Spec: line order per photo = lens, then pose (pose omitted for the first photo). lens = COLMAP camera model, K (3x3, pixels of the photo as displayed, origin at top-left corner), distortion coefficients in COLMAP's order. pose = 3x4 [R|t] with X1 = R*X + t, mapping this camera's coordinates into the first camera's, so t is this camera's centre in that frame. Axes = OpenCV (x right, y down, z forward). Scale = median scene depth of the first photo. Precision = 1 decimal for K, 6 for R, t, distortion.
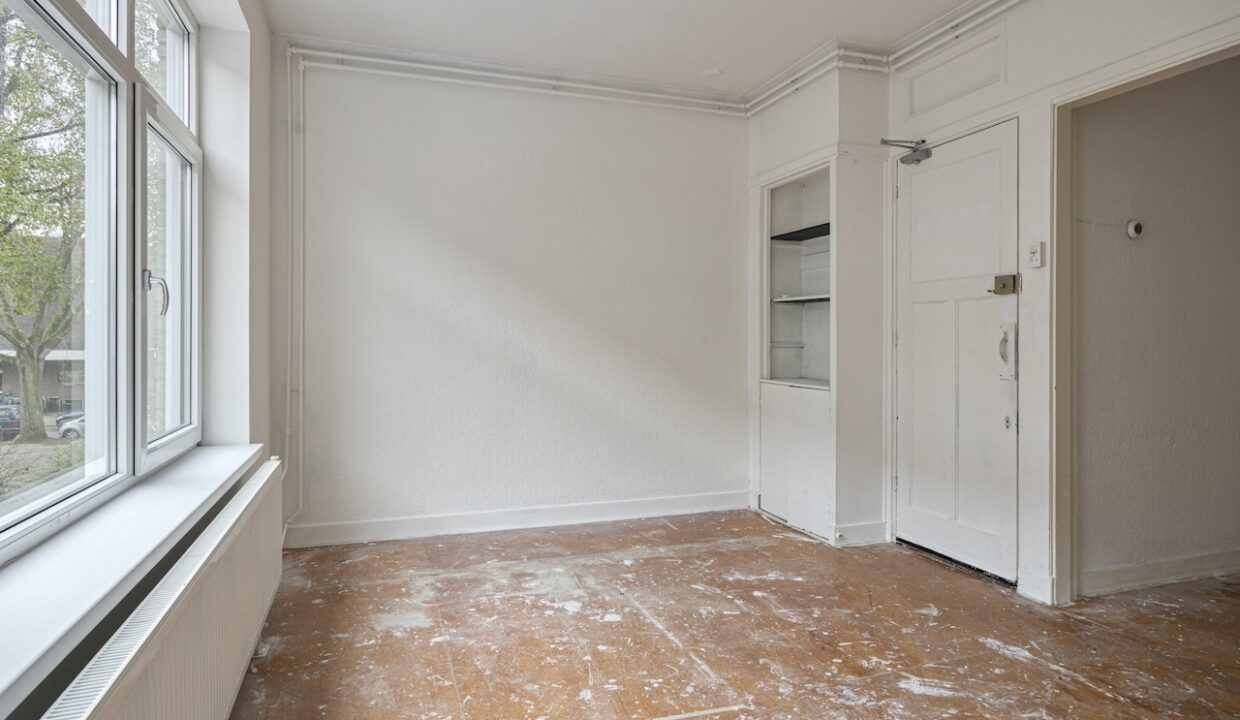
lens RADIAL K [[682.6, 0, 616.9], [0, 682.6, 348.6], [0, 0, 1]] dist [-0.010509, -0.000212]
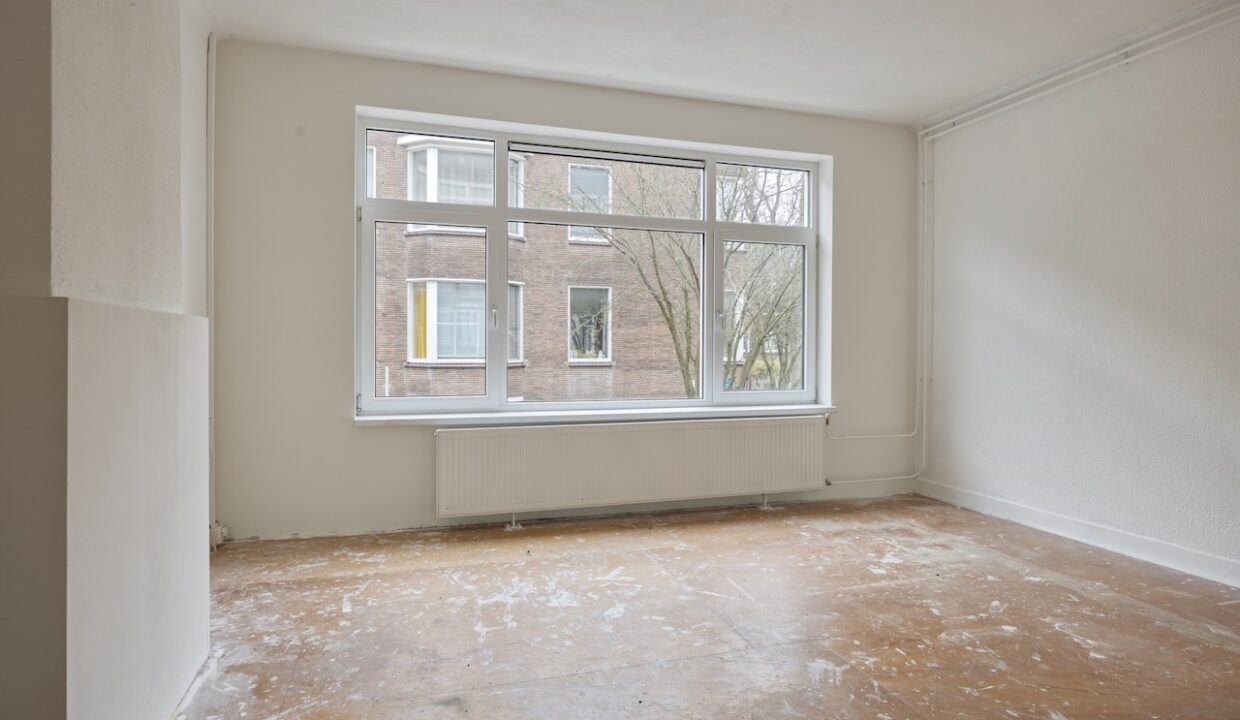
lens RADIAL K [[682.6, 0, 630.8], [0, 682.6, 355.6], [0, 0, 1]] dist [-0.010509, -0.000212]
pose [[-0.001075, 0.020761, -0.999784, 1.046130], [-0.015094, 0.999670, 0.020775, -0.007344], [0.999886, 0.015113, -0.000762, 0.481369]]
